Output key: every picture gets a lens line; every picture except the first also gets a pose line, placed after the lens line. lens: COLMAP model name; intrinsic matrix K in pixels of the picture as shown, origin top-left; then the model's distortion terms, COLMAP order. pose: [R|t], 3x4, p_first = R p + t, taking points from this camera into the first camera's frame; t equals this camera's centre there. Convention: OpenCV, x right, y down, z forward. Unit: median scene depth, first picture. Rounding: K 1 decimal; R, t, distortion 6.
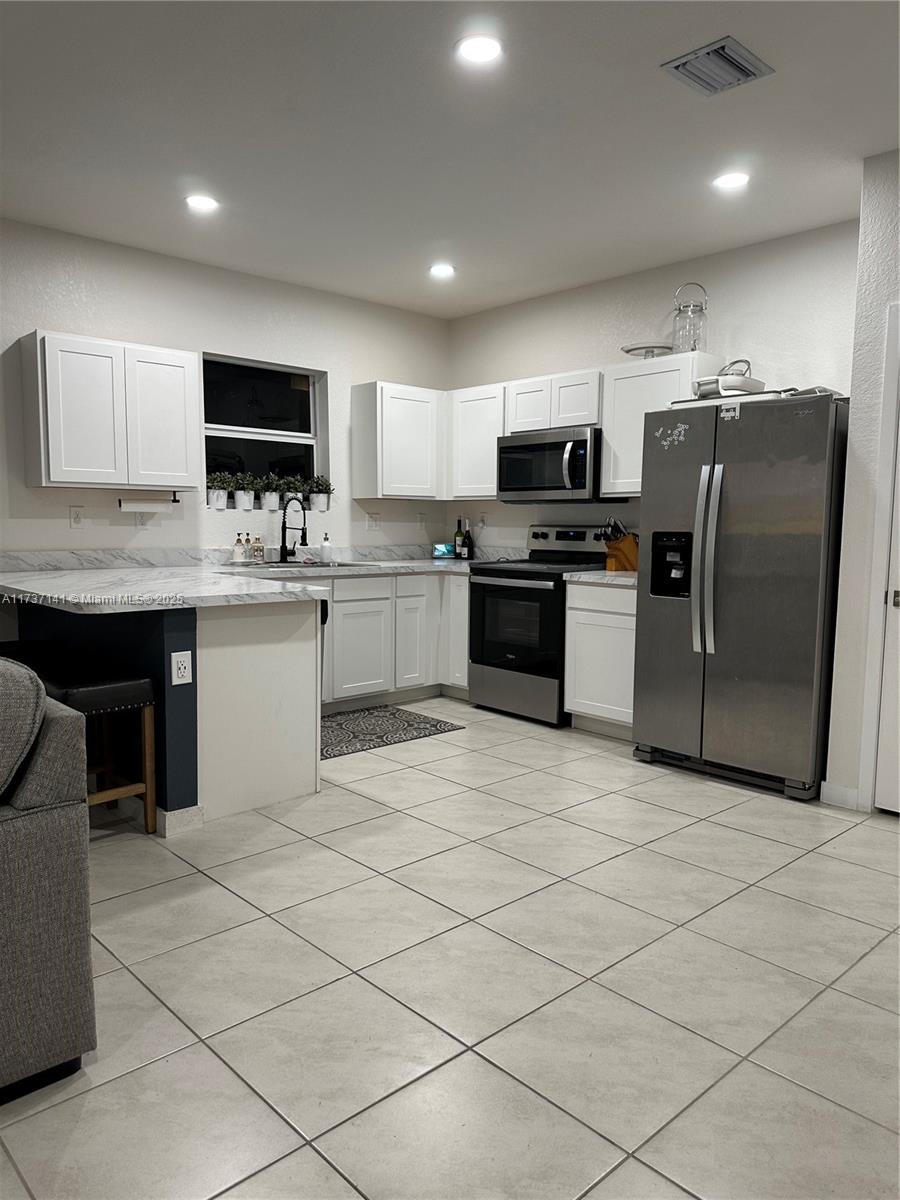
lens RADIAL K [[847.1, 0, 451.2], [0, 847.1, 598.6], [0, 0, 1]] dist [0.061931, -0.074255]
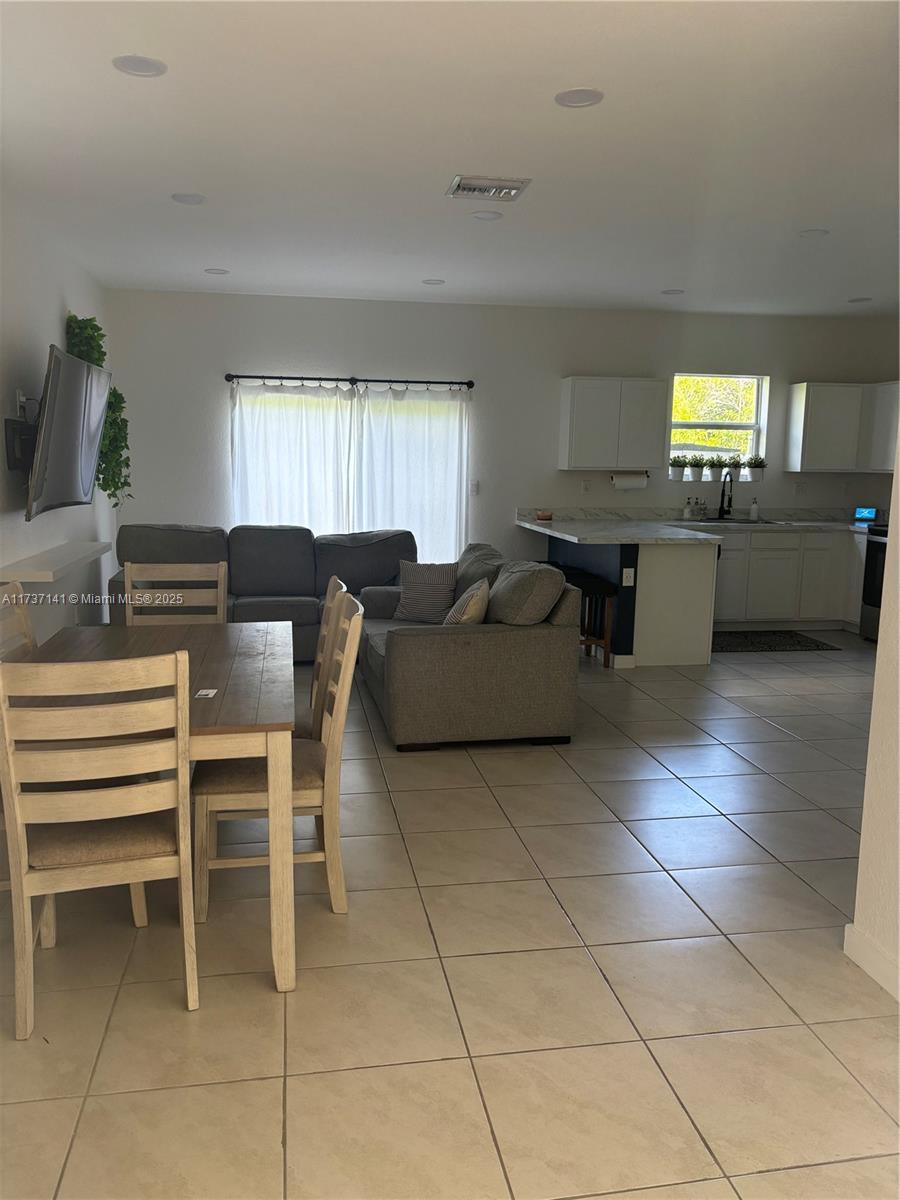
lens RADIAL K [[907.6, 0, 443.5], [0, 907.6, 593.6], [0, 0, 1]] dist [0.005879, 0.032162]
pose [[0.838409, 0.078440, -0.539367, 0.318813], [-0.054798, 0.996707, 0.059771, 0.019402], [0.542279, -0.020557, 0.839947, -0.664955]]
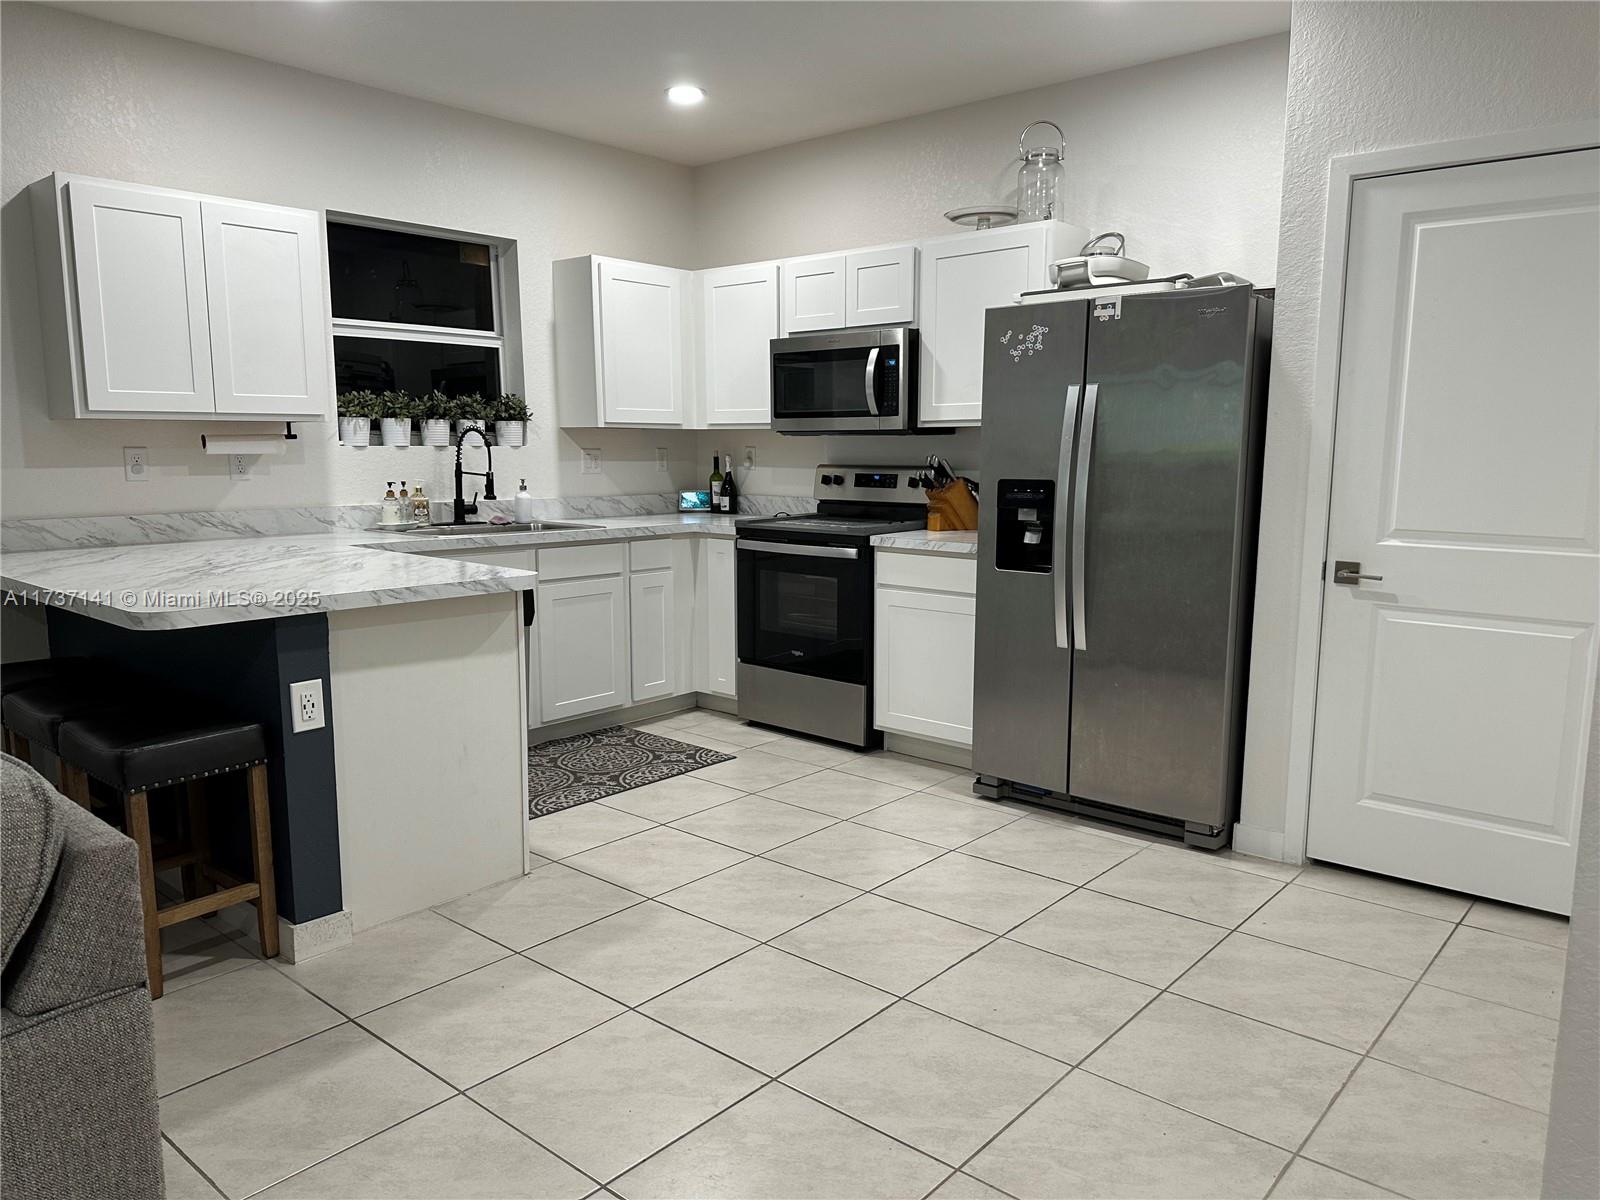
lens RADIAL K [[1129.5, 0, 817.2], [0, 1129.5, 602.9], [0, 0, 1]] dist [0.061931, -0.074255]
pose [[0.993551, -0.024350, 0.110741, -0.021476], [0.018884, 0.998564, 0.050138, -0.027386], [-0.111803, -0.047723, 0.992584, 0.081516]]
